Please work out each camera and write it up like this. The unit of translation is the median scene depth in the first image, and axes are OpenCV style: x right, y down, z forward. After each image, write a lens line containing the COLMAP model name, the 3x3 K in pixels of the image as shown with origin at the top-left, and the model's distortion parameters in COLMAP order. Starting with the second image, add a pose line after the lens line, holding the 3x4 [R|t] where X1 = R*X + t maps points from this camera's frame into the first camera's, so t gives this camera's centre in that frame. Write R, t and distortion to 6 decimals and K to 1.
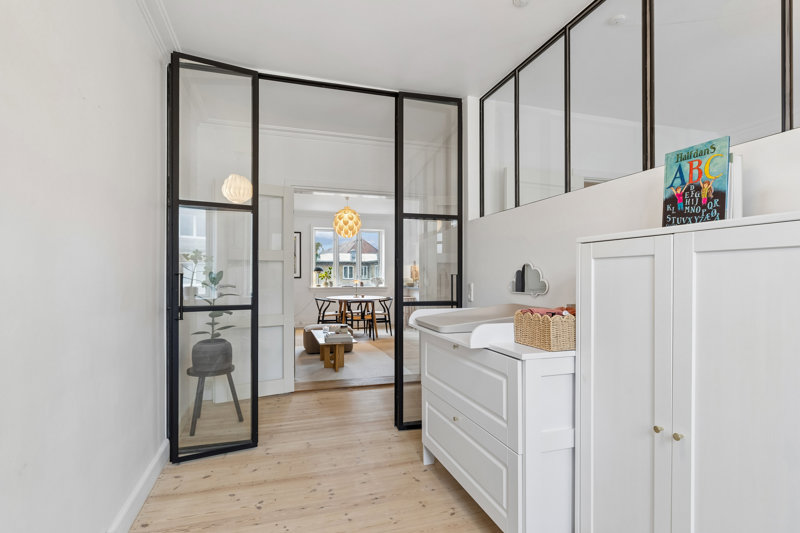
lens RADIAL K [[403.2, 0, 398.0], [0, 403.2, 274.3], [0, 0, 1]] dist [-0.002865, -0.000140]
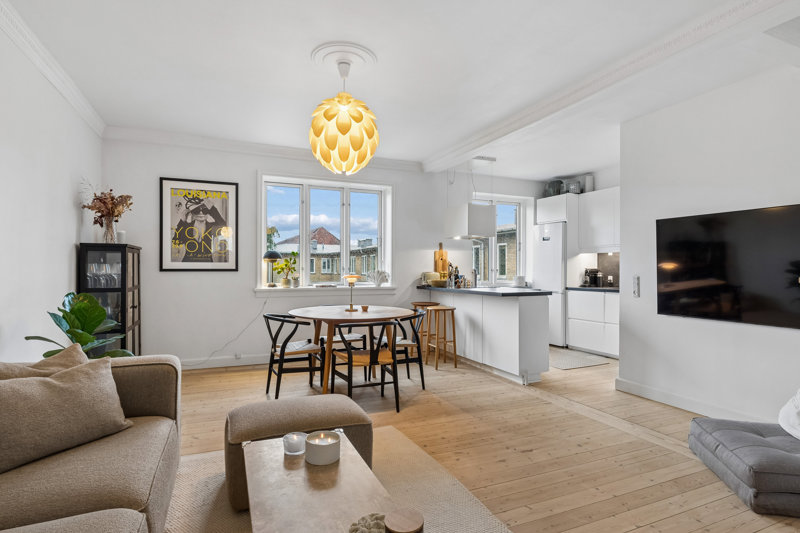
lens RADIAL K [[419.4, 0, 401.5], [0, 419.4, 265.9], [0, 0, 1]] dist [0.001090, 0.000031]
pose [[0.995254, 0.004933, 0.097188, -0.086373], [-0.004637, 0.999984, -0.003273, 0.003154], [-0.097202, 0.002807, 0.995261, 0.458304]]
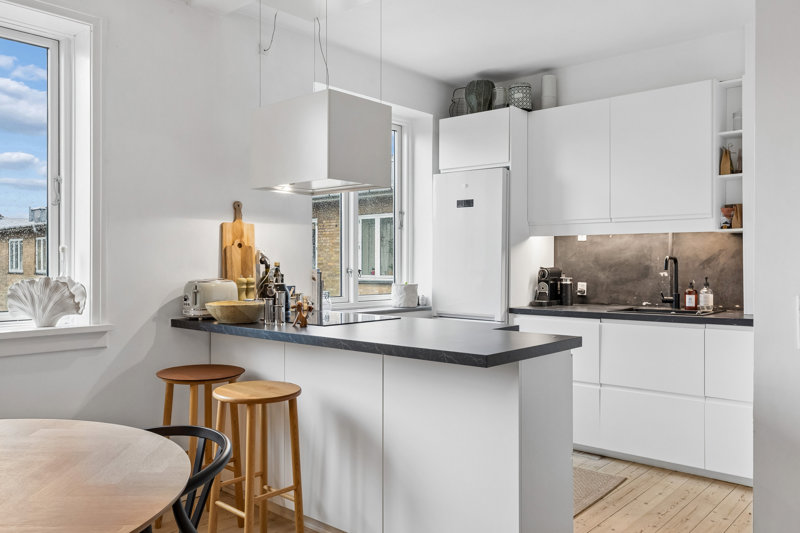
lens RADIAL K [[633.9, 0, 399.9], [0, 633.9, 266.6], [0, 0, 1]] dist [-0.010305, 0.006004]
pose [[0.869821, -0.000184, 0.493368, -0.060930], [-0.005558, 0.999933, 0.010171, -0.001832], [-0.493336, -0.011590, 0.869761, 0.751563]]
